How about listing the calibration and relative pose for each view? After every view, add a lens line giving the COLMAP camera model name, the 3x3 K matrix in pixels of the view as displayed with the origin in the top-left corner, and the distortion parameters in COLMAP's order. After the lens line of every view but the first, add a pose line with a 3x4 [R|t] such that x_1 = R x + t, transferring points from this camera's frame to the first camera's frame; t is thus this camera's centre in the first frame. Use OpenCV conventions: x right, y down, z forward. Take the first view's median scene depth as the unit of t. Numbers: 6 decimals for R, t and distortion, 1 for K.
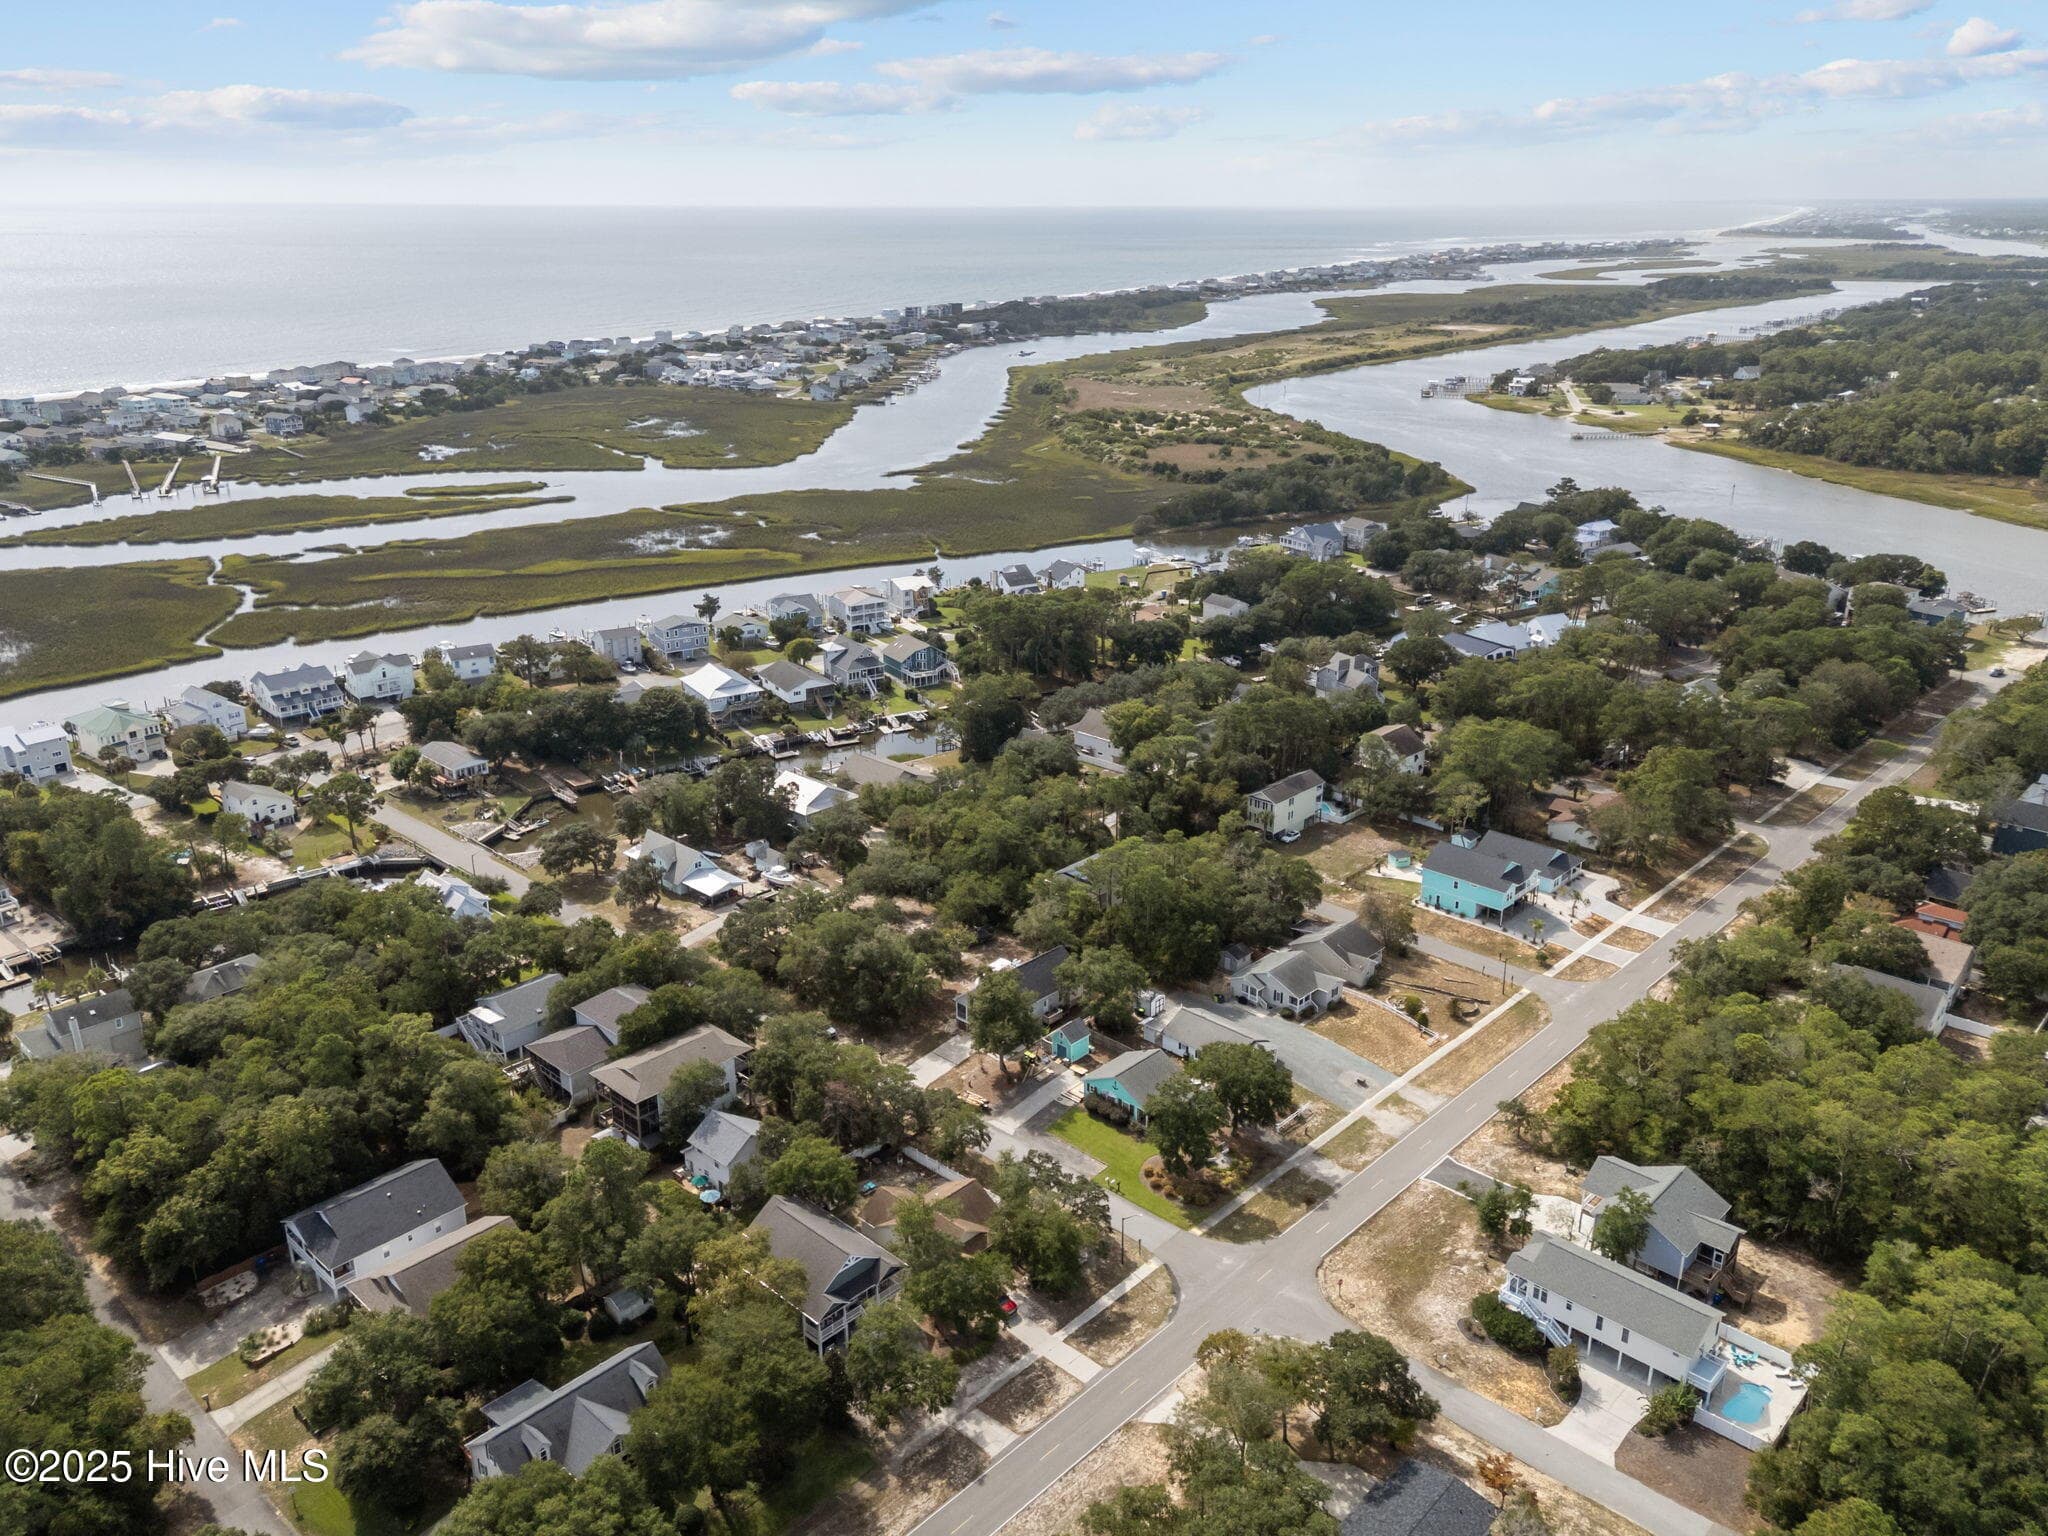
lens RADIAL K [[1535.8, 0, 1024.0], [0, 1535.8, 768.0], [0, 0, 1]] dist [0.084278, -0.079458]
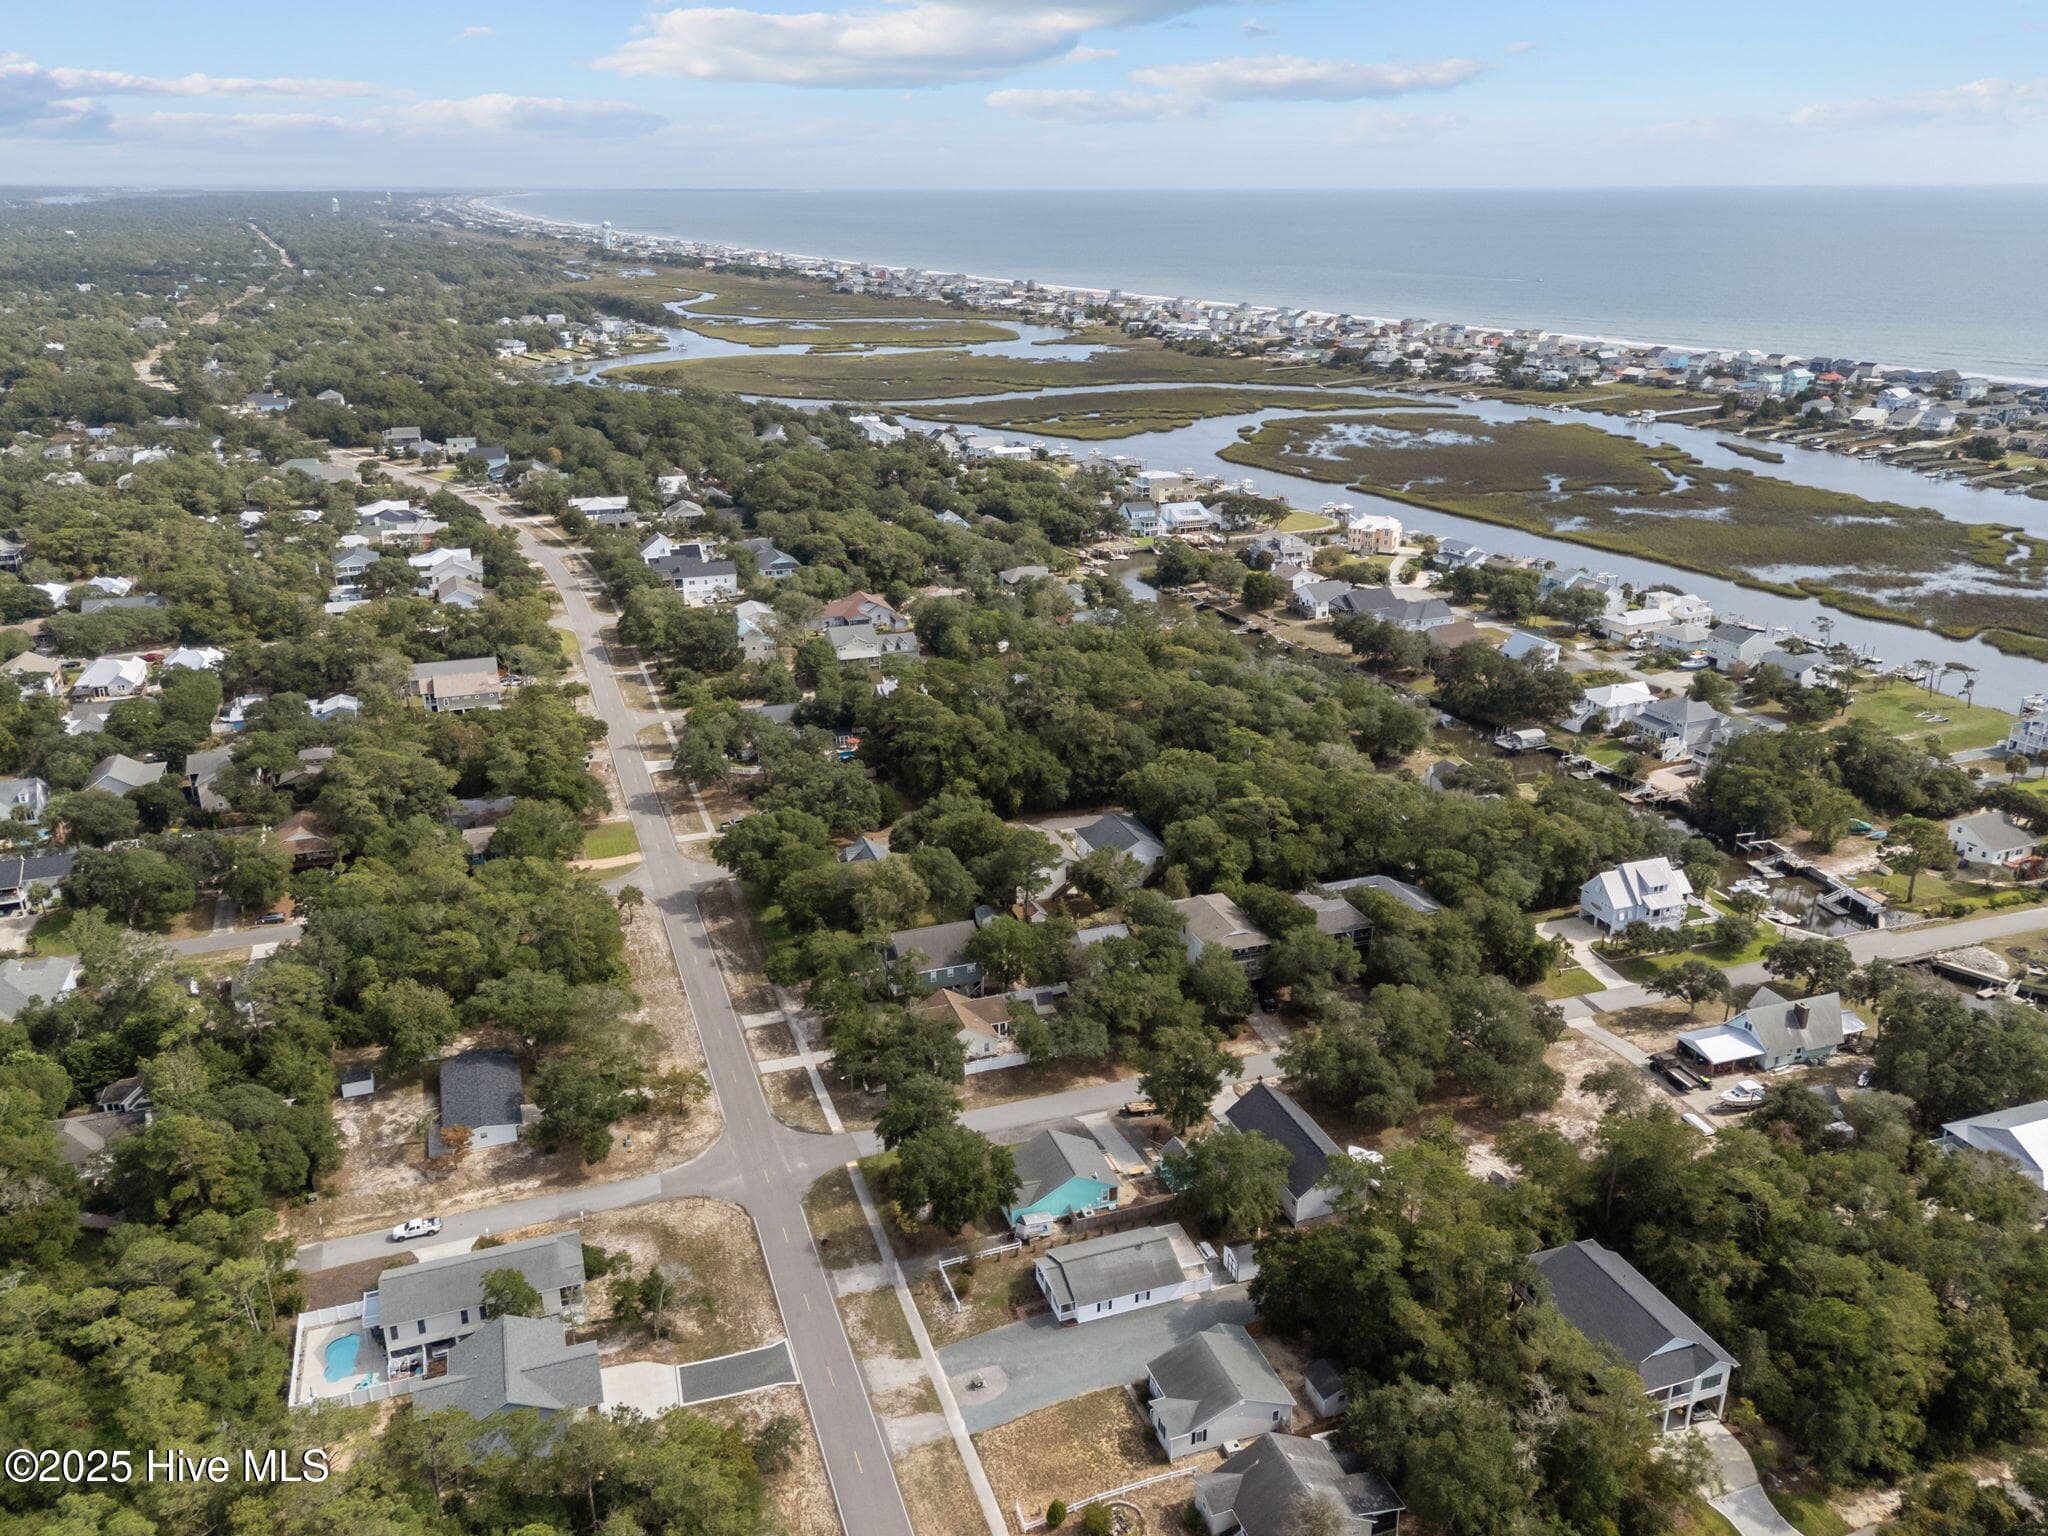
lens RADIAL K [[1535.8, 0, 1024.0], [0, 1535.8, 768.0], [0, 0, 1]] dist [0.084278, -0.079458]
pose [[-0.454725, 0.313958, -0.833460, 0.475076], [-0.307360, 0.822997, 0.477708, -0.256433], [0.835916, 0.473398, -0.277739, 0.708395]]
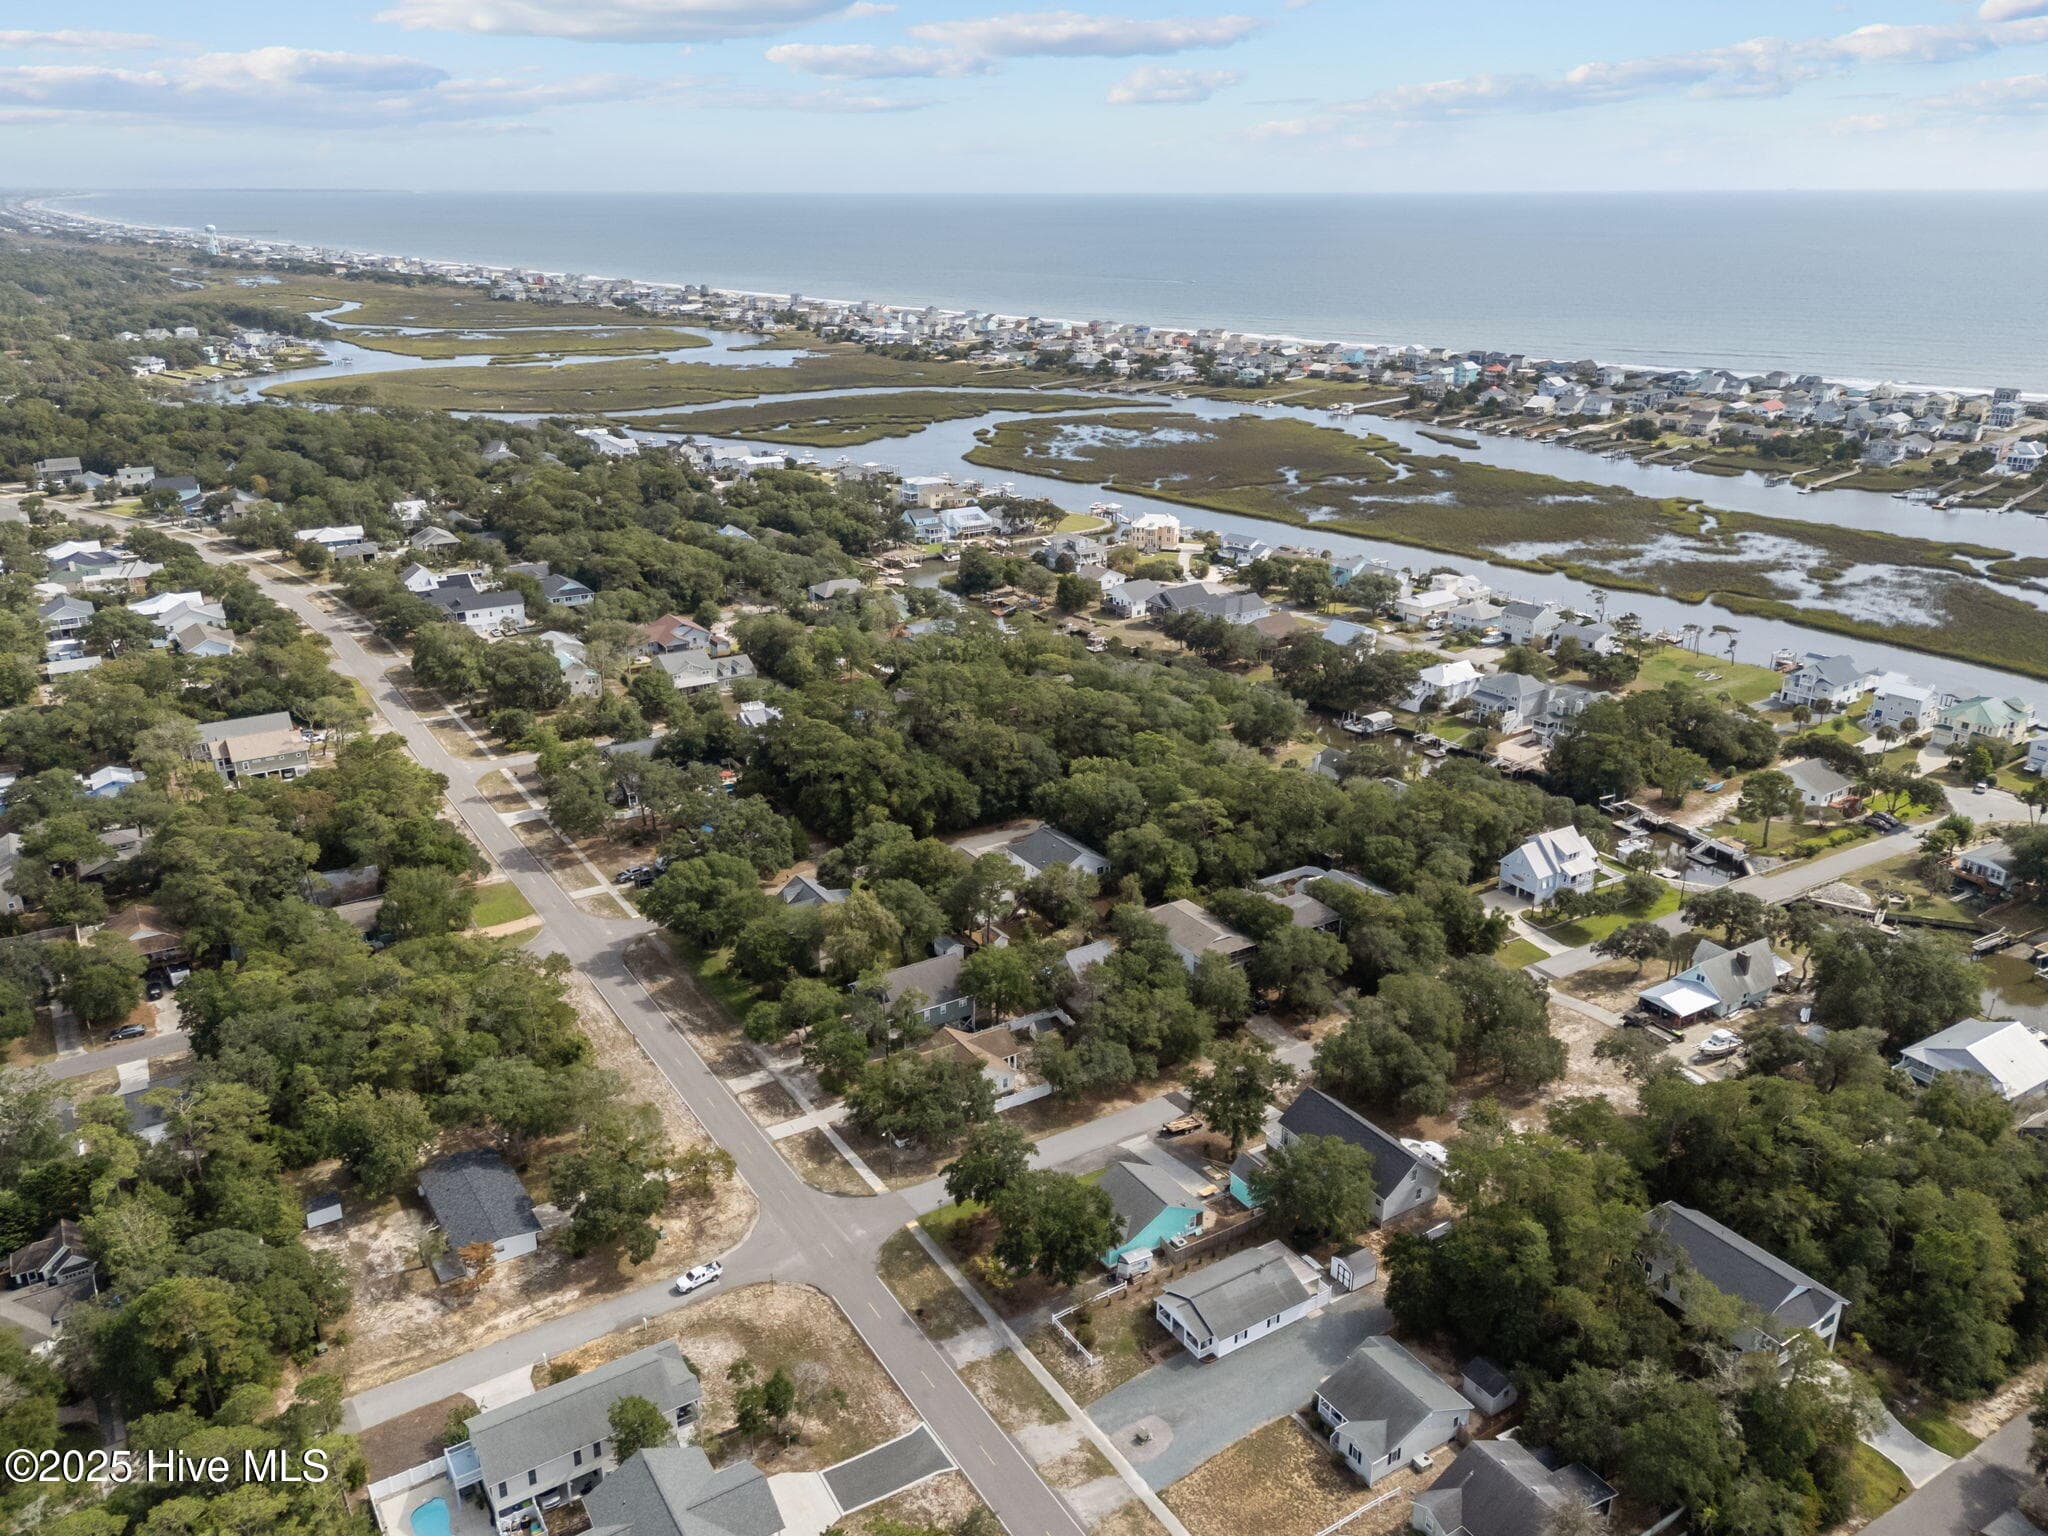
lens RADIAL K [[1525.9, 0, 1025.2], [0, 1525.9, 784.8], [0, 0, 1]] dist [0.083893, -0.087799]
pose [[-0.247707, 0.350002, -0.903404, 0.495792], [-0.334404, 0.844272, 0.418784, -0.209893], [0.909294, 0.405838, -0.092090, 0.585535]]
